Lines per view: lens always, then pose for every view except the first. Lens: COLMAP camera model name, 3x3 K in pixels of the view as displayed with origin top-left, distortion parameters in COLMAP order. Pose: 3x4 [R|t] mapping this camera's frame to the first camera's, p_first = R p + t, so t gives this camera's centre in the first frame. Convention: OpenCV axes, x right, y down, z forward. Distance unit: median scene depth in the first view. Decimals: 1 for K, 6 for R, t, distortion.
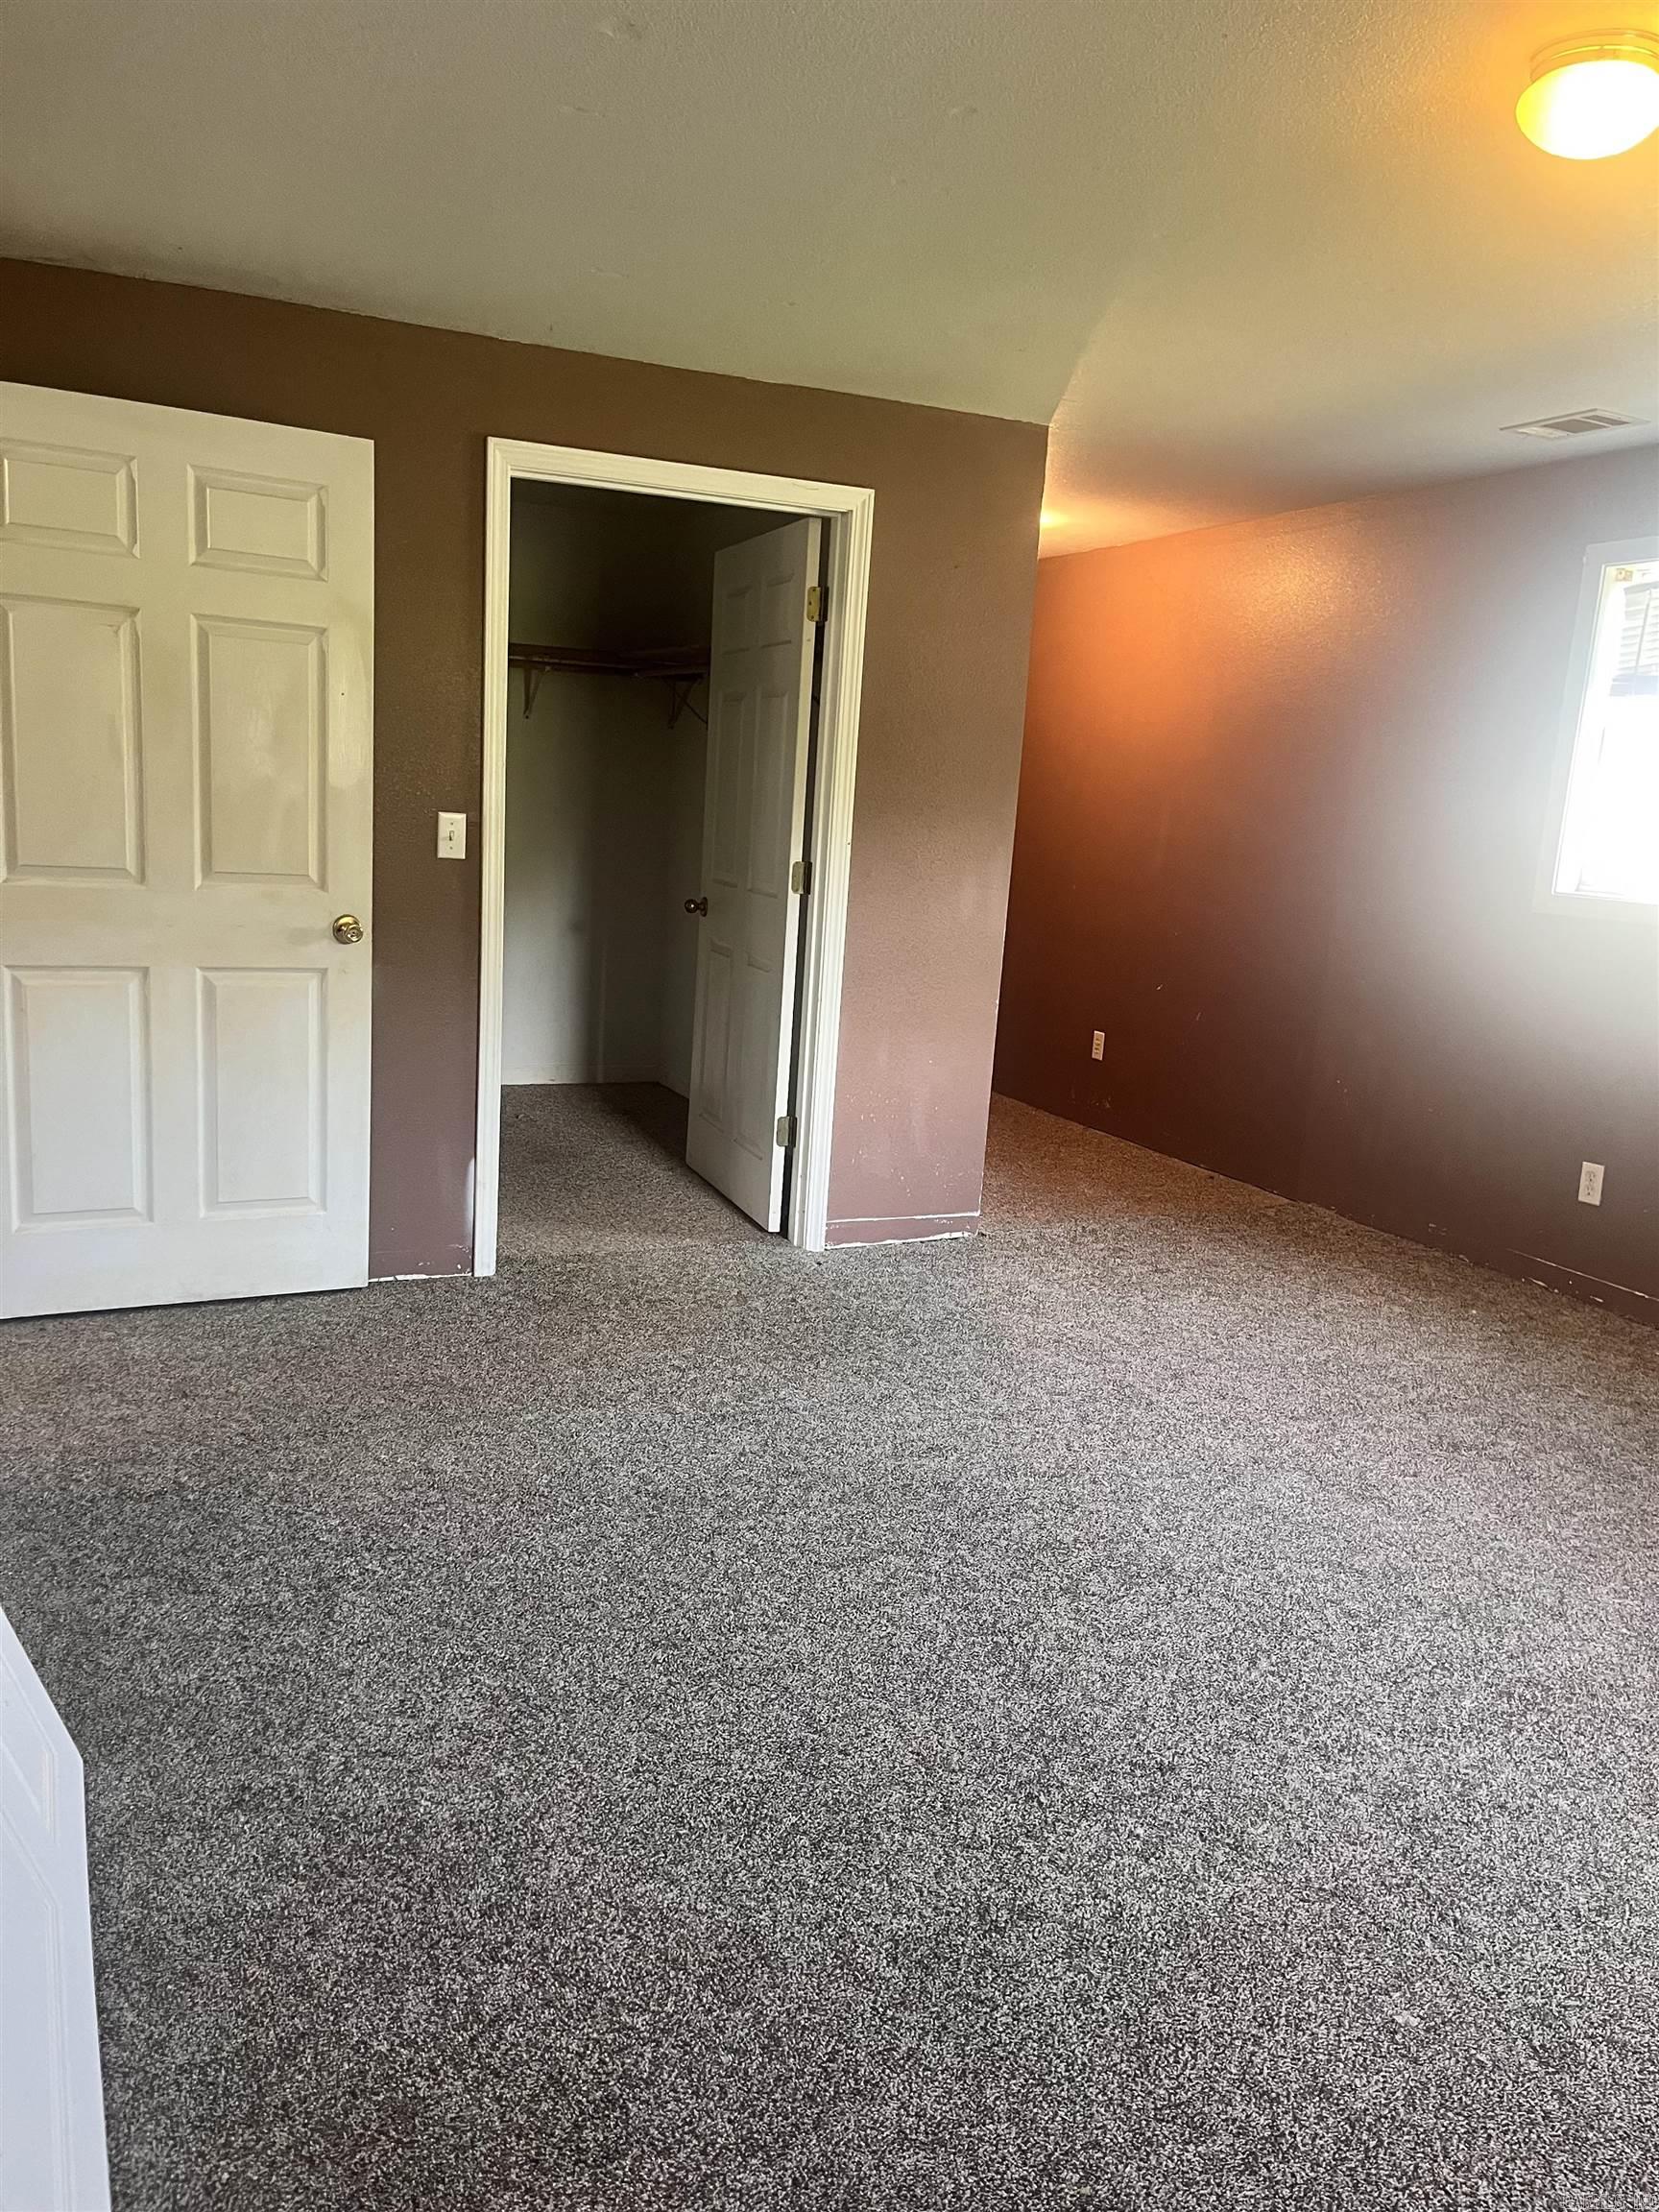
lens RADIAL K [[1685.1, 0, 833.5], [0, 1685.1, 1105.2], [0, 0, 1]] dist [0.059832, -0.039533]
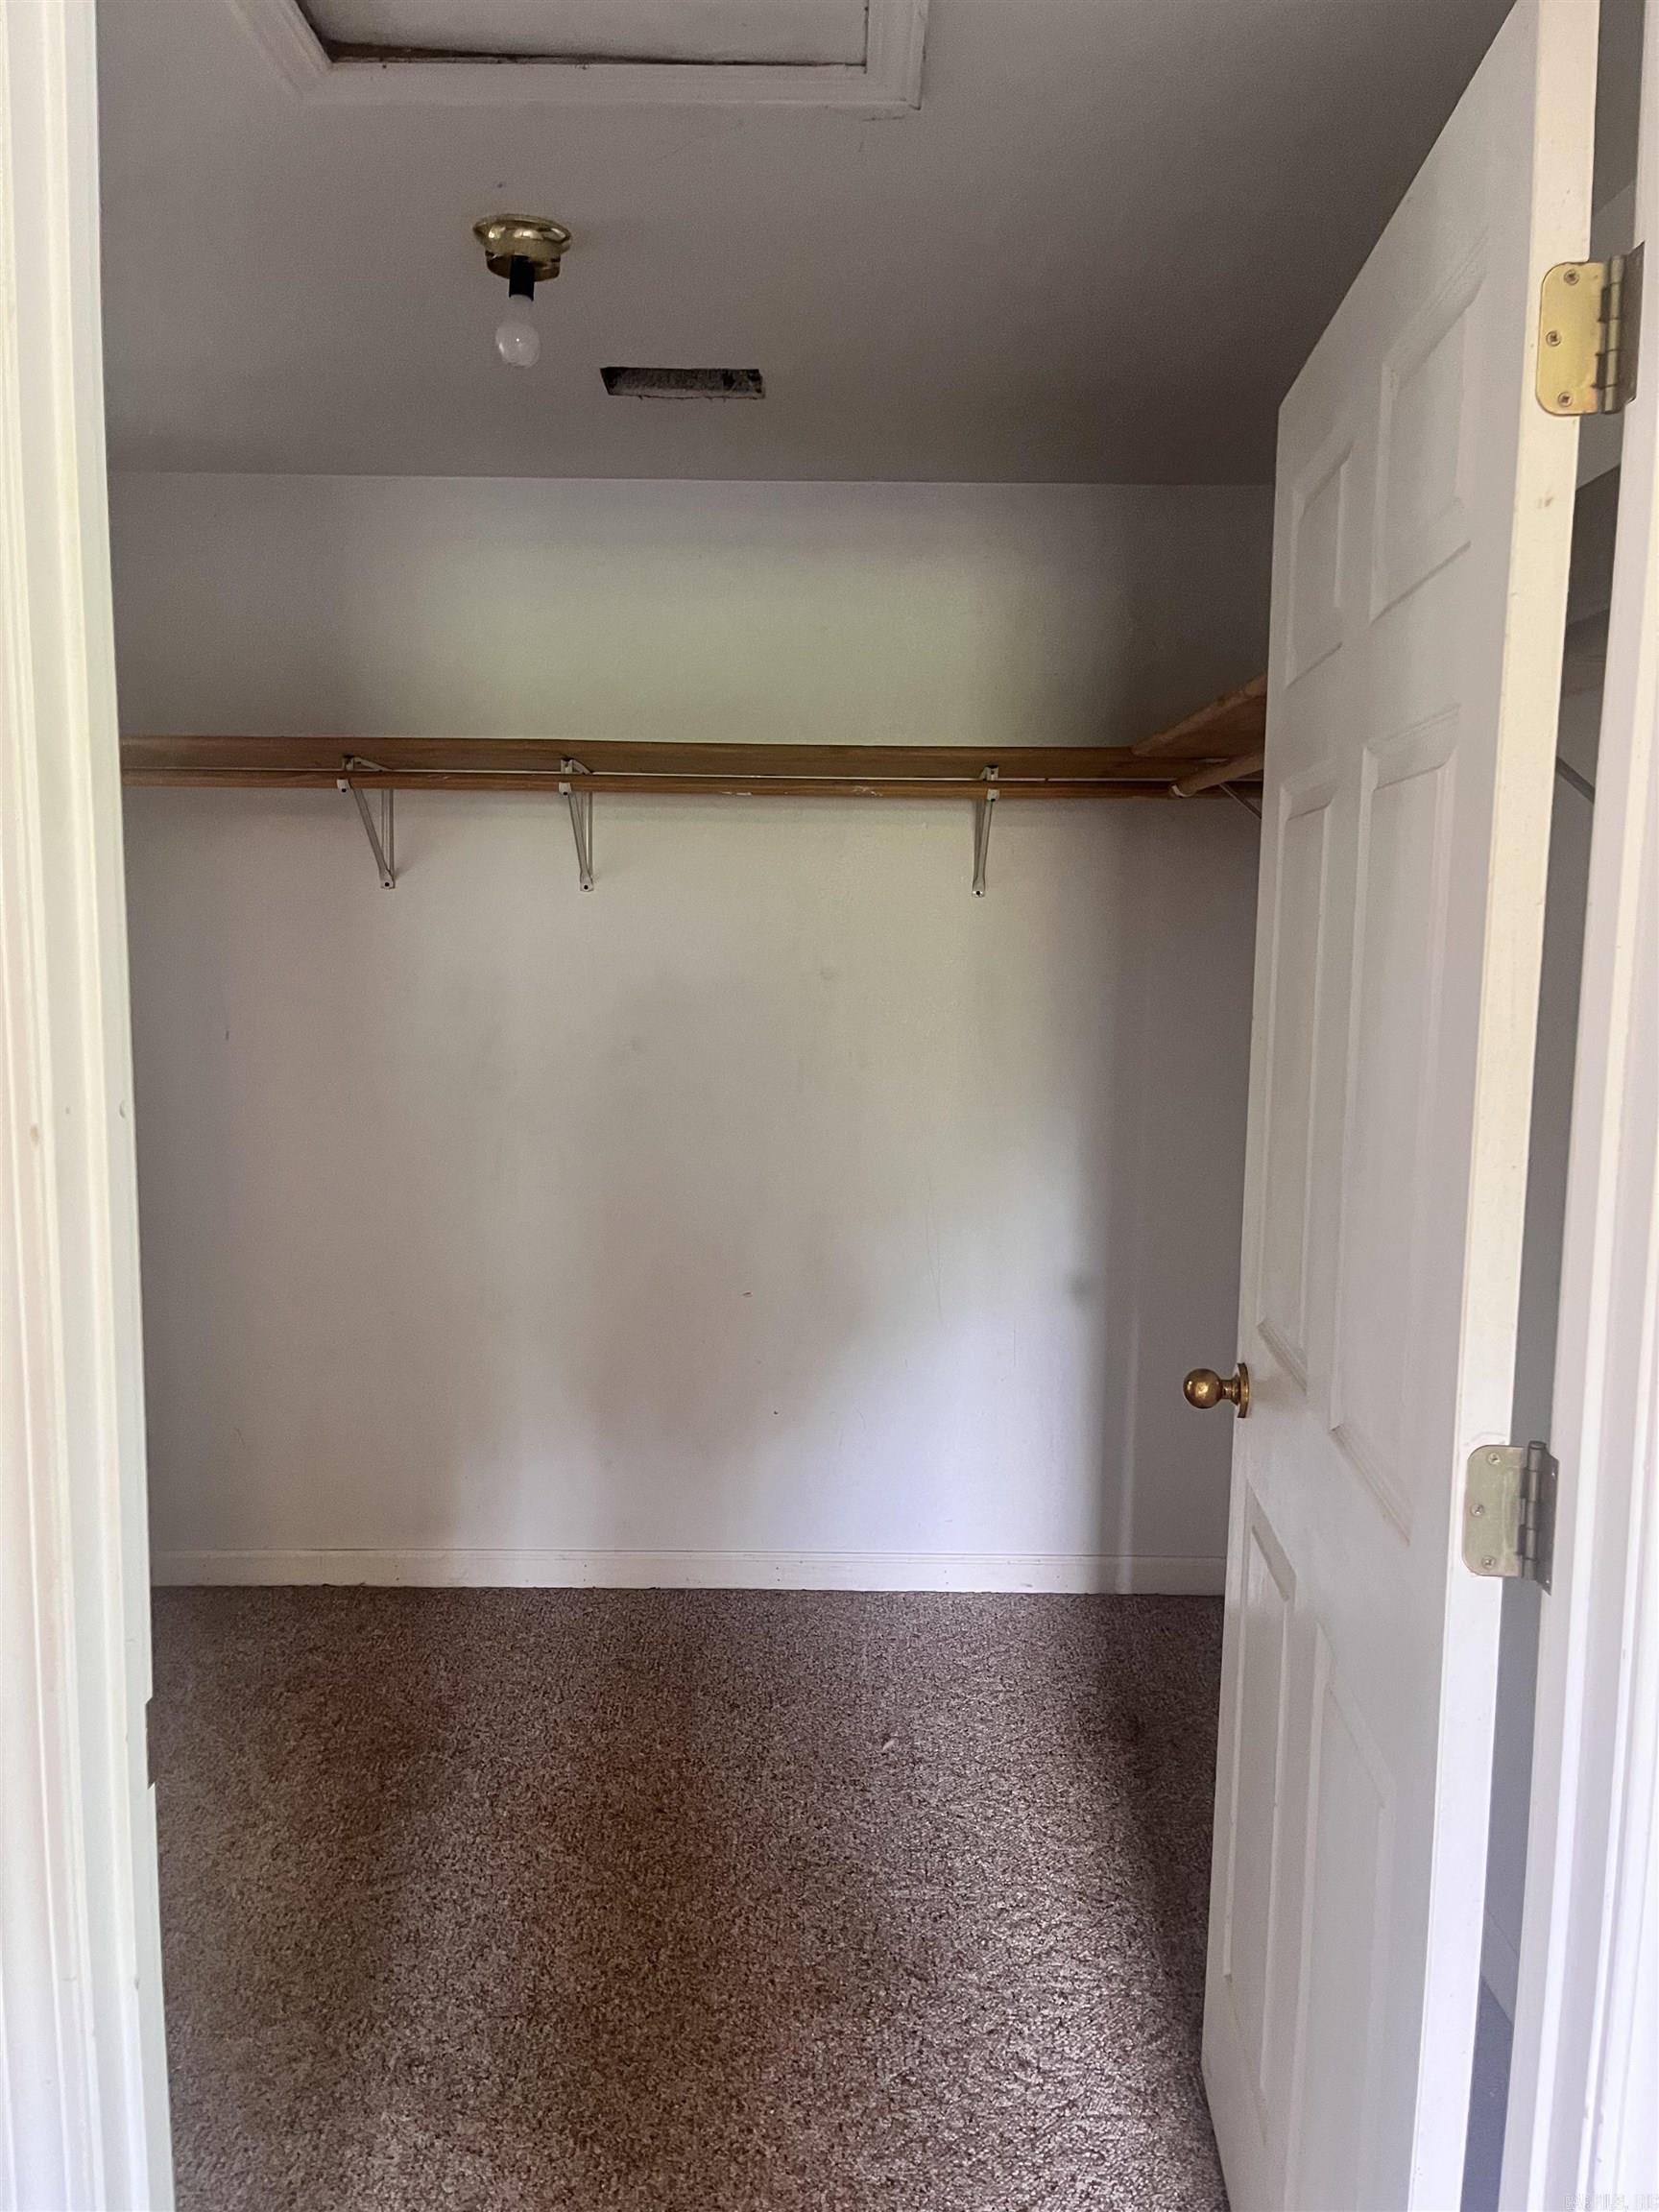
lens RADIAL K [[1685.1, 0, 829.8], [0, 1685.1, 1114.8], [0, 0, 1]] dist [0.059832, -0.039533]
pose [[0.904318, 0.004250, -0.426839, -0.003118], [-0.044218, 0.995503, -0.083771, -0.150143], [0.424564, 0.094630, 0.900439, 0.674963]]
